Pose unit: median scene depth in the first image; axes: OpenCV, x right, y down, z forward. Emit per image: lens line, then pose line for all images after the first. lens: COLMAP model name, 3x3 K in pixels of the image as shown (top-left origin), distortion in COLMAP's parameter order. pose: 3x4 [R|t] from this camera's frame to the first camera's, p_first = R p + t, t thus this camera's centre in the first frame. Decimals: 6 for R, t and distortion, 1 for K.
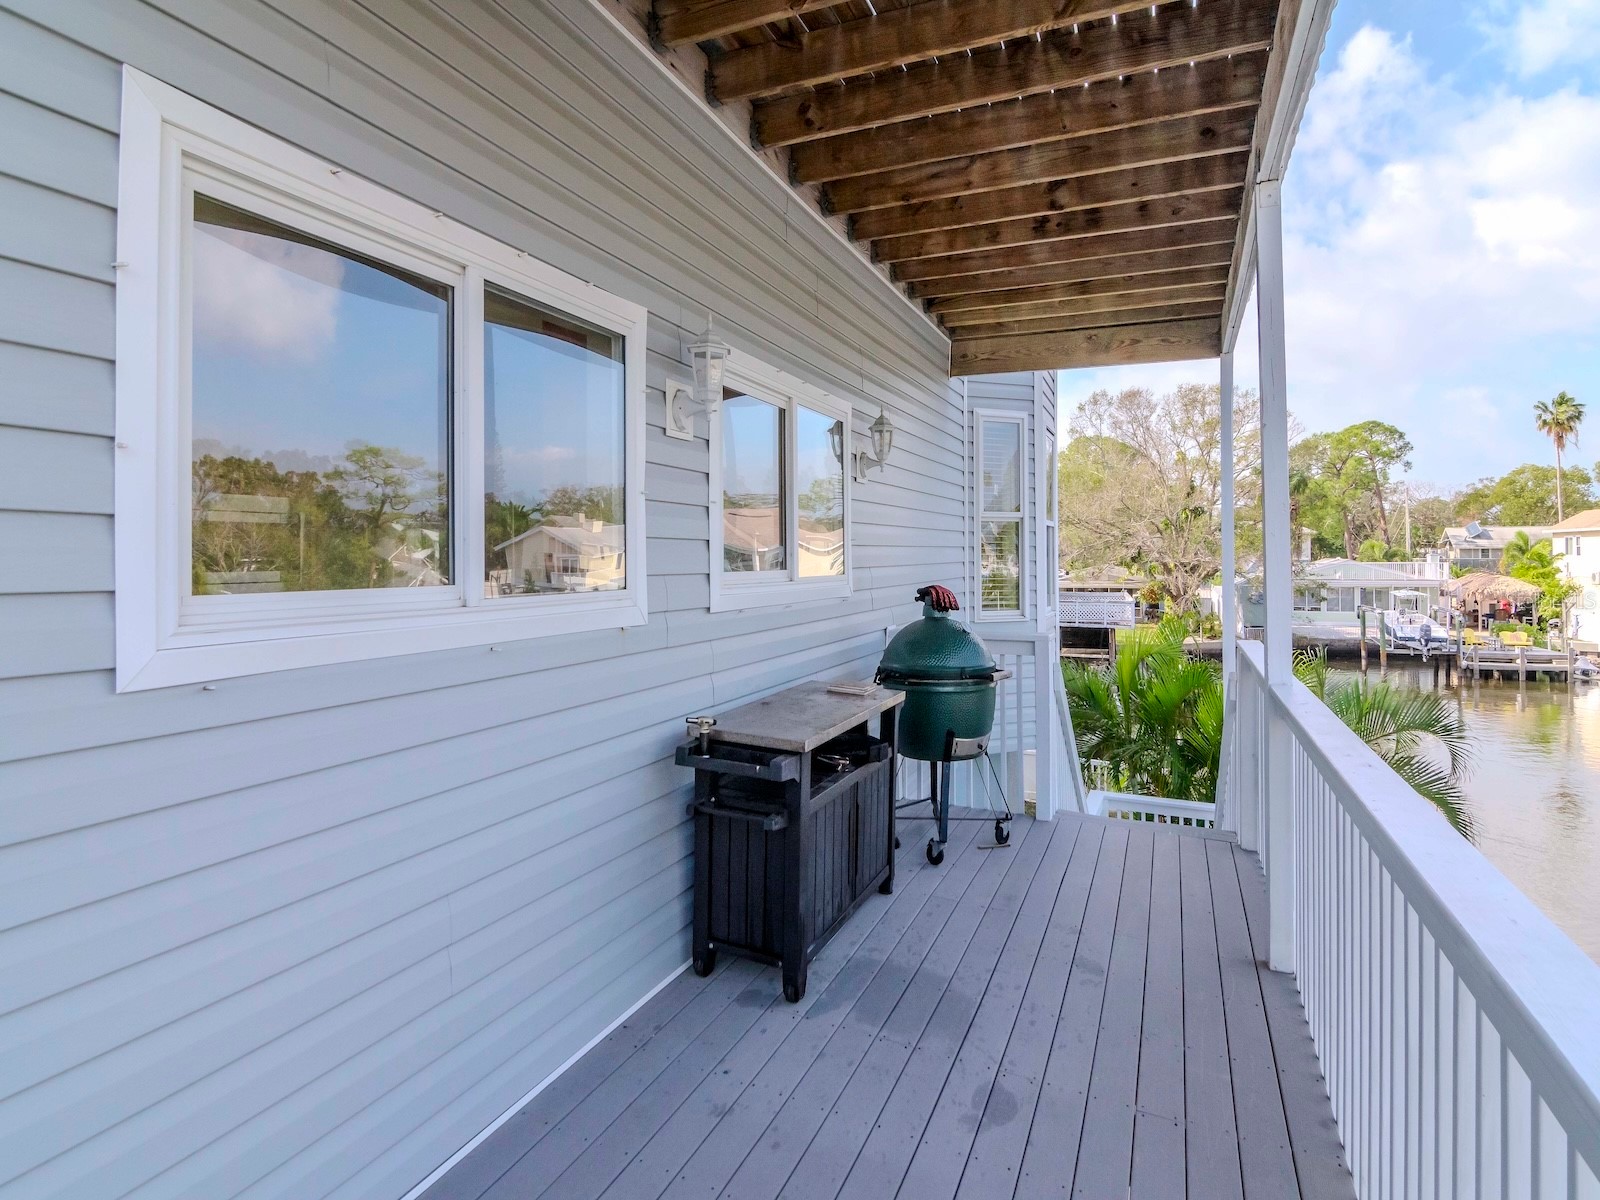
lens RADIAL K [[789.0, 0, 821.3], [0, 789.0, 545.0], [0, 0, 1]] dist [0.003685, -0.007939]
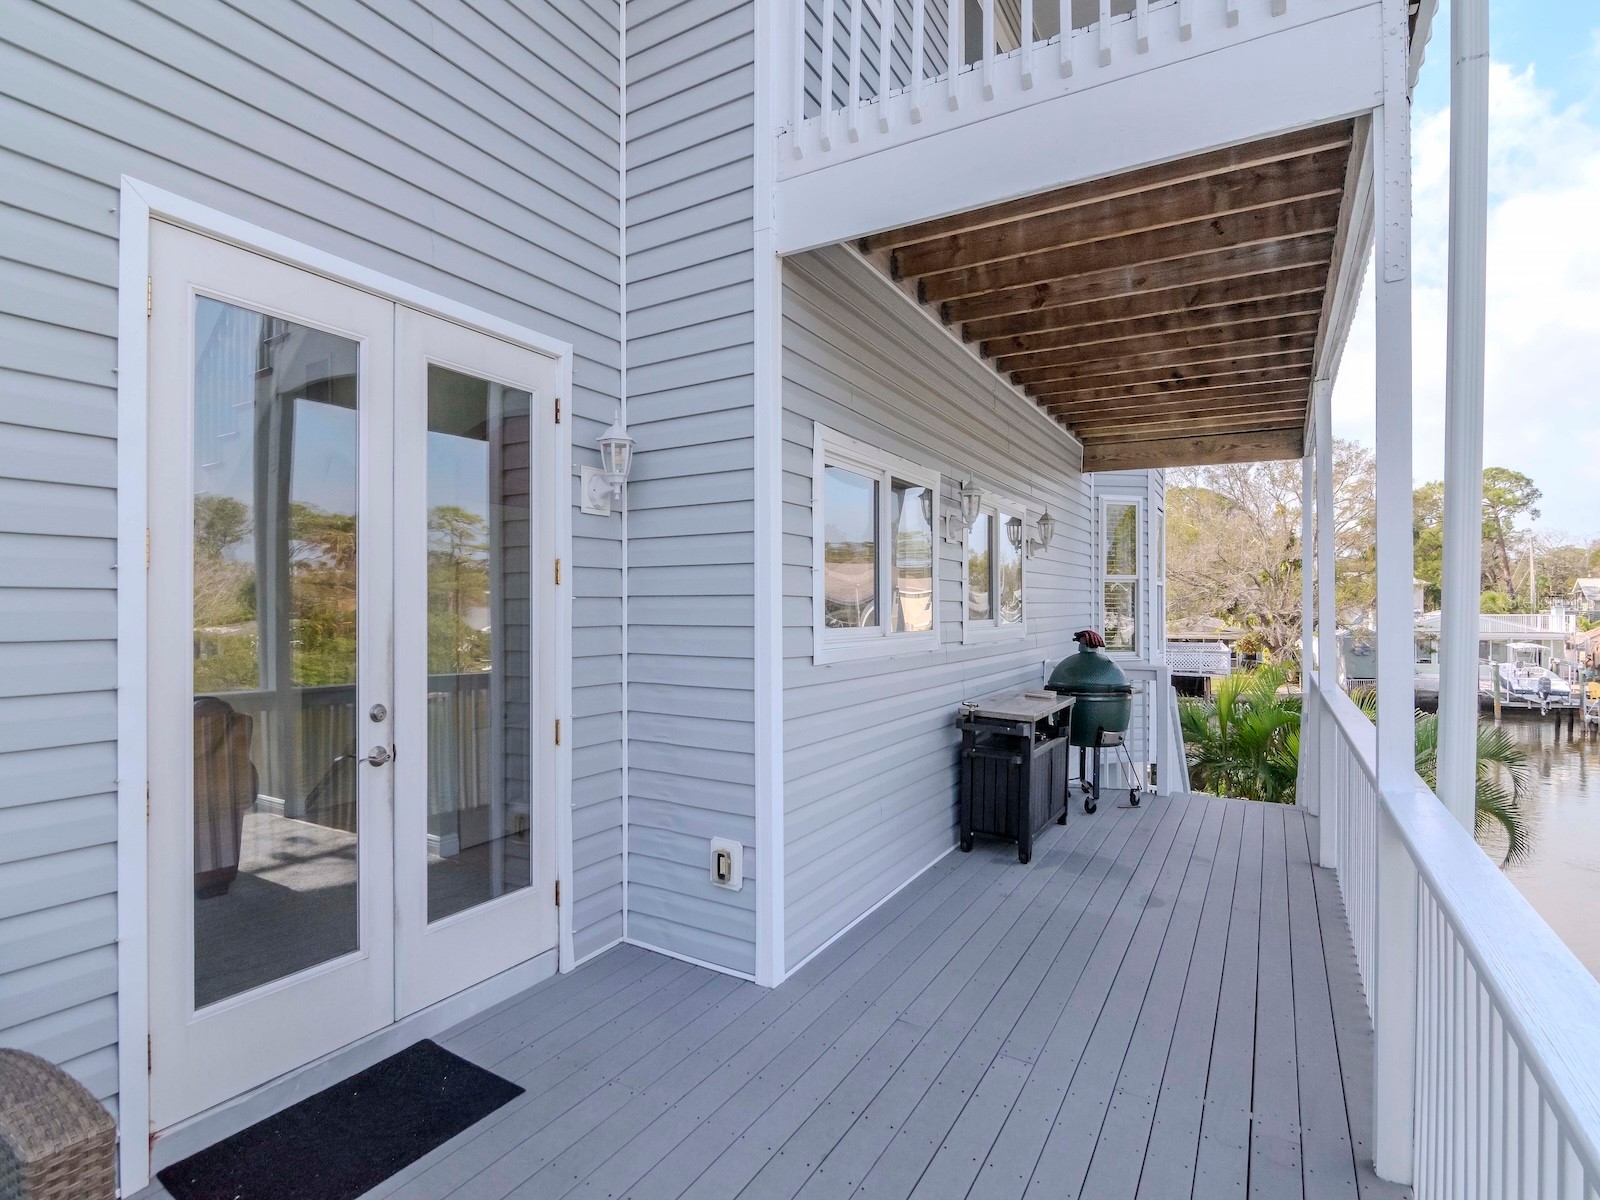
lens RADIAL K [[789.0, 0, 785.4], [0, 789.0, 602.4], [0, 0, 1]] dist [0.003685, -0.007939]
pose [[0.990777, 0.000169, -0.135500, -0.202014], [0.000987, 0.999964, 0.008465, -0.012901], [0.135497, -0.008520, 0.990741, -0.505458]]
